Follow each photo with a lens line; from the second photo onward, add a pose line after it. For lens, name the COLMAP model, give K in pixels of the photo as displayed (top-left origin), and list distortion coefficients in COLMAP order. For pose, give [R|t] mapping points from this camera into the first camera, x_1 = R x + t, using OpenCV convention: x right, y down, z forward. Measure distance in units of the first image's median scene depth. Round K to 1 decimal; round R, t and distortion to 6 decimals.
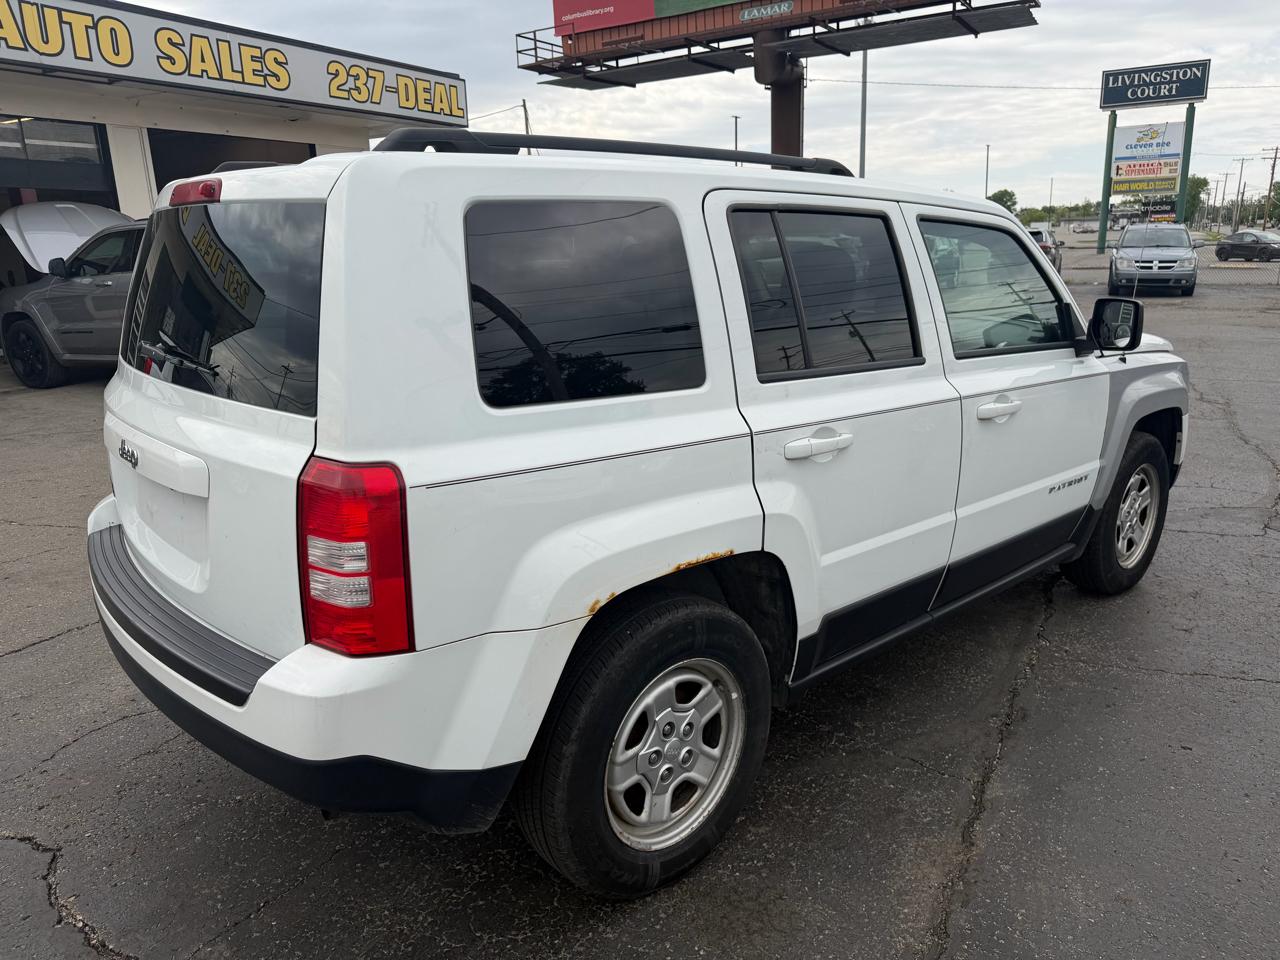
lens RADIAL K [[924.5, 0, 638.3], [0, 924.5, 481.8], [0, 0, 1]] dist [-0.001033, -0.006913]
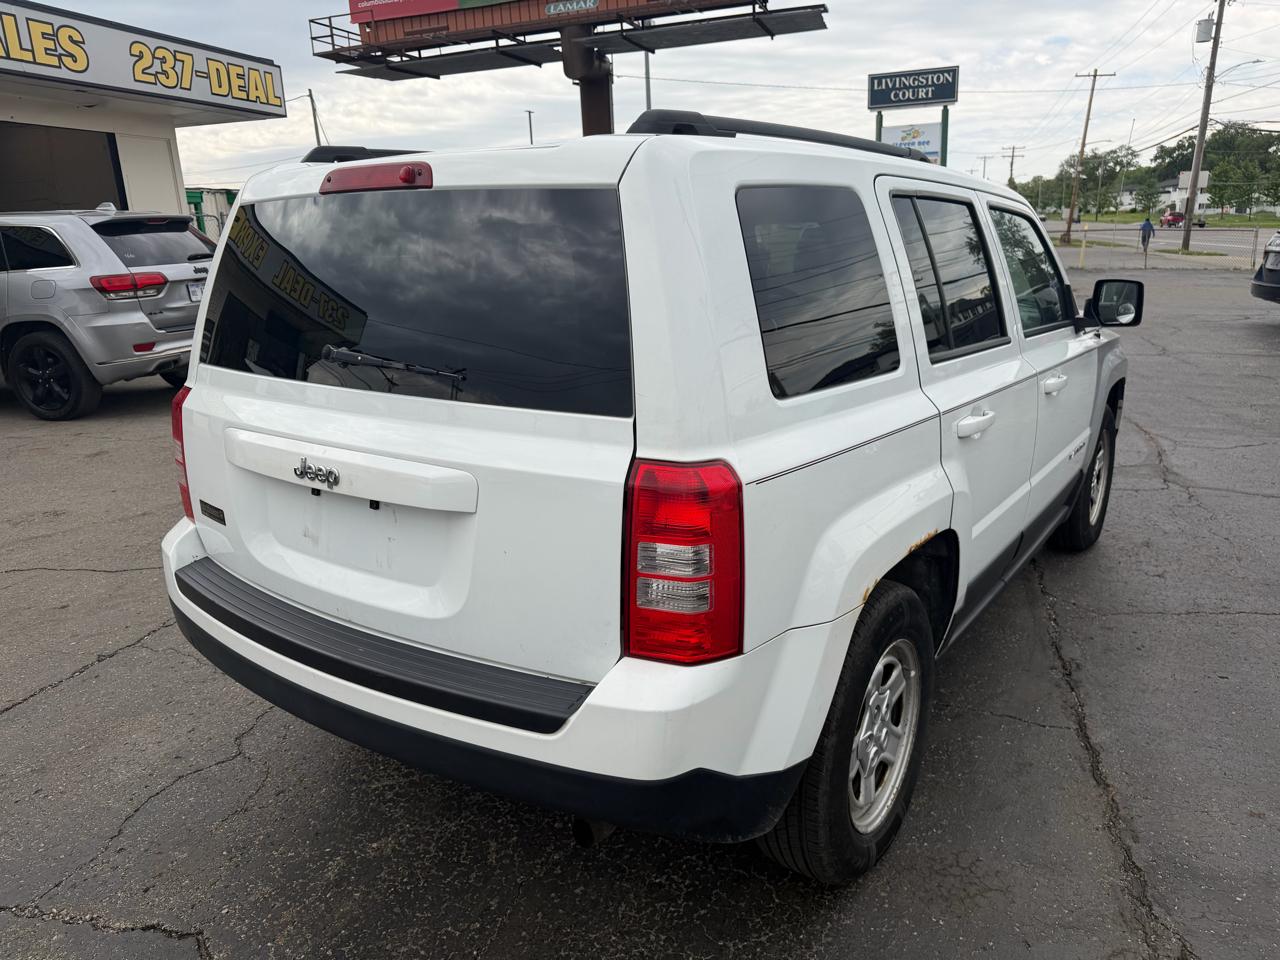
lens RADIAL K [[923.0, 0, 635.4], [0, 923.0, 483.5], [0, 0, 1]] dist [-0.002563, -0.002757]
pose [[0.975879, -0.066349, 0.207985, -0.062982], [0.064968, 0.997796, 0.013468, -0.001694], [-0.208421, 0.000369, 0.978039, 0.010241]]
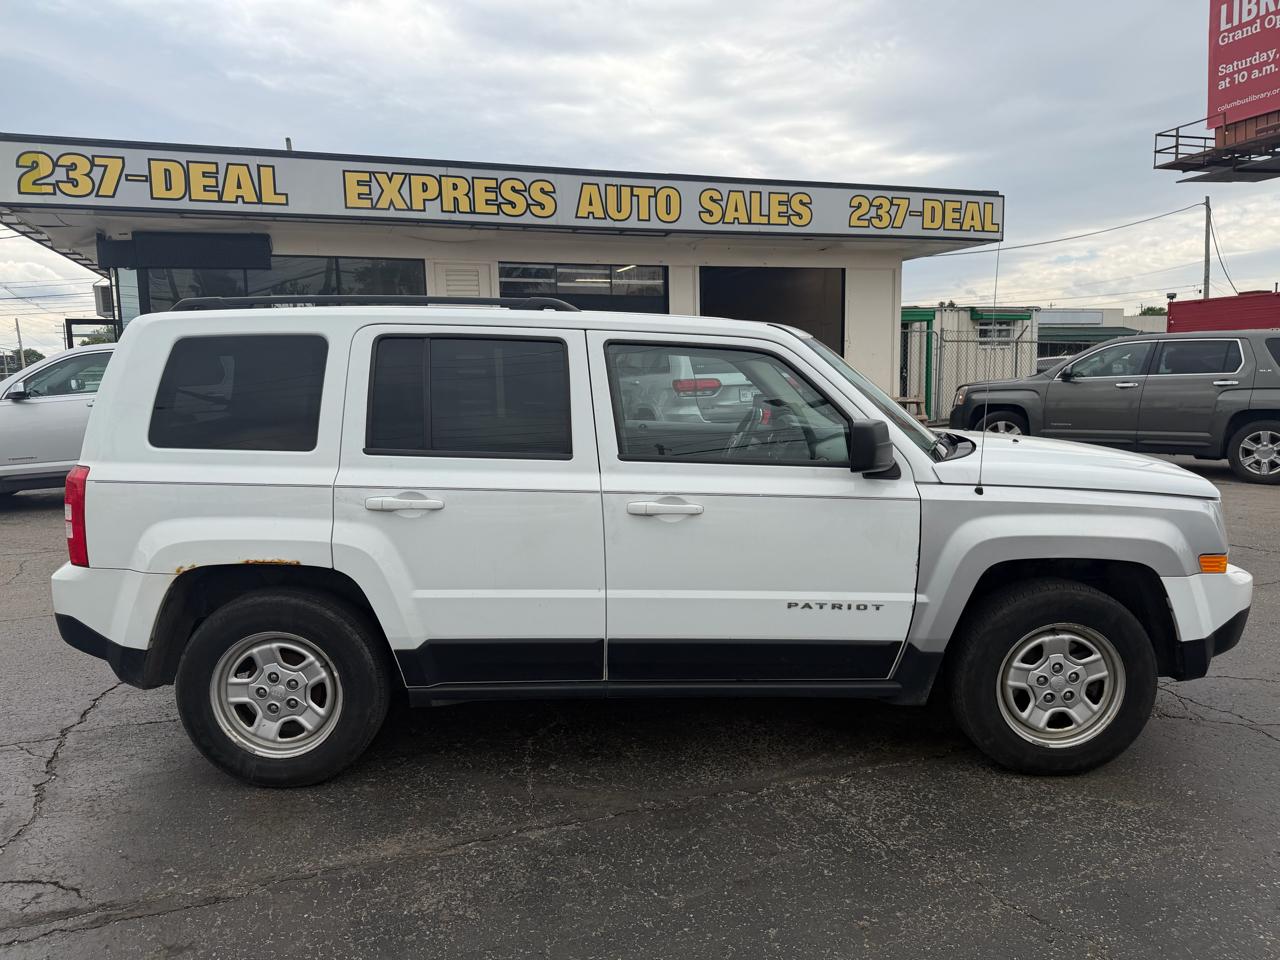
lens RADIAL K [[918.6, 0, 624.0], [0, 918.6, 476.6], [0, 0, 1]] dist [0.047590, -0.084689]
pose [[0.740202, 0.086497, -0.666798, 0.219103], [-0.166048, 0.984491, -0.056619, -0.009185], [0.651559, 0.152630, 0.743085, 0.033608]]
